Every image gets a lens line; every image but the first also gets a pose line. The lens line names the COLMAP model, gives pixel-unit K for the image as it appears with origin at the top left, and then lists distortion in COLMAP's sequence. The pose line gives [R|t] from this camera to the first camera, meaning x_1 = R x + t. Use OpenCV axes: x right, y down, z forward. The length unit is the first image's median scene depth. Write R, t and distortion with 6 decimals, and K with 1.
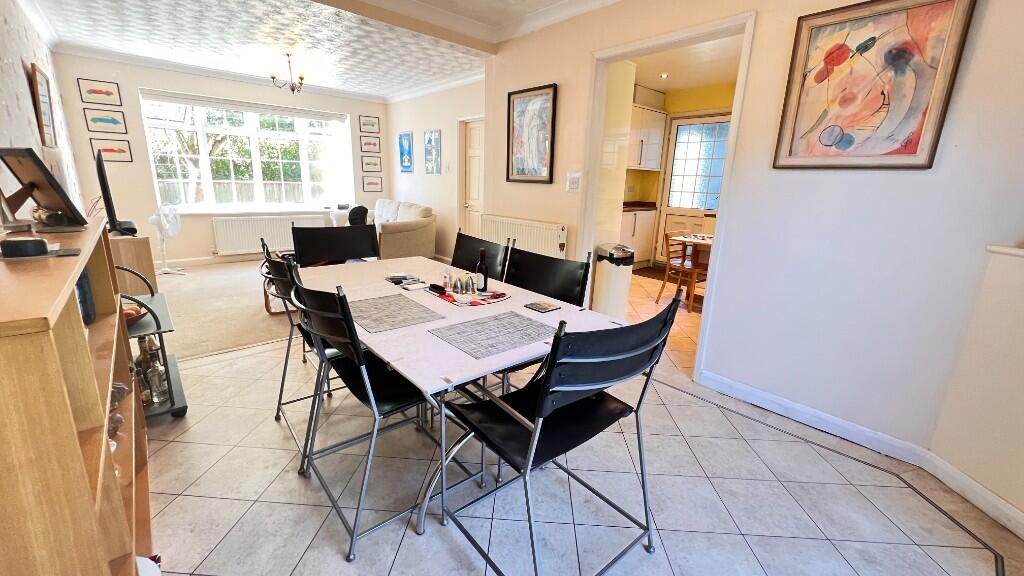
lens RADIAL K [[408.3, 0, 511.7], [0, 408.3, 282.0], [0, 0, 1]] dist [0.000662, 0.000471]
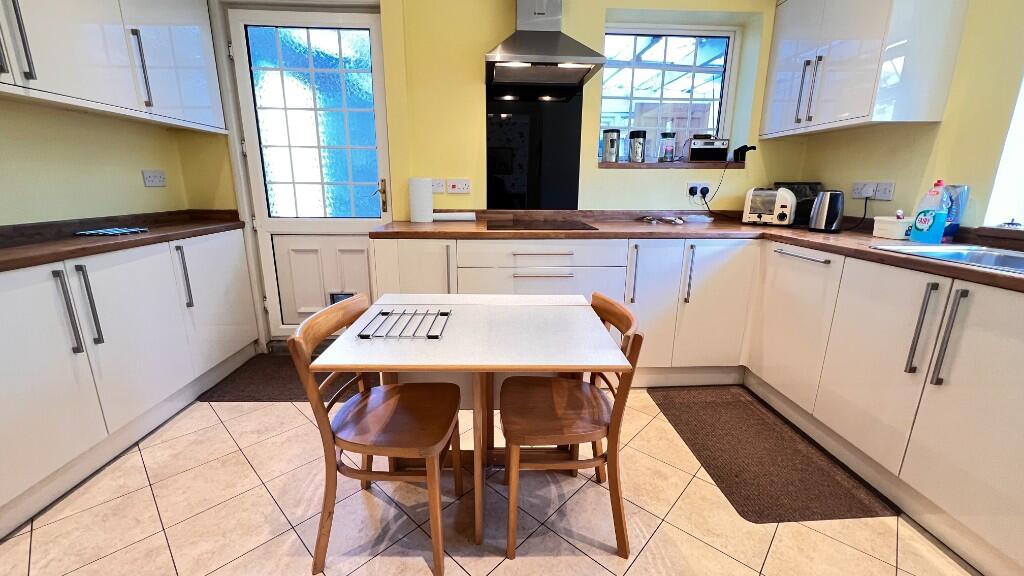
lens RADIAL K [[408.3, 0, 511.4], [0, 408.3, 286.2], [0, 0, 1]] dist [0.000662, 0.000471]
pose [[0.629306, -0.215408, 0.746708, 0.202100], [0.195693, 0.973782, 0.115988, -0.113118], [-0.752116, 0.073133, 0.654960, 0.522756]]
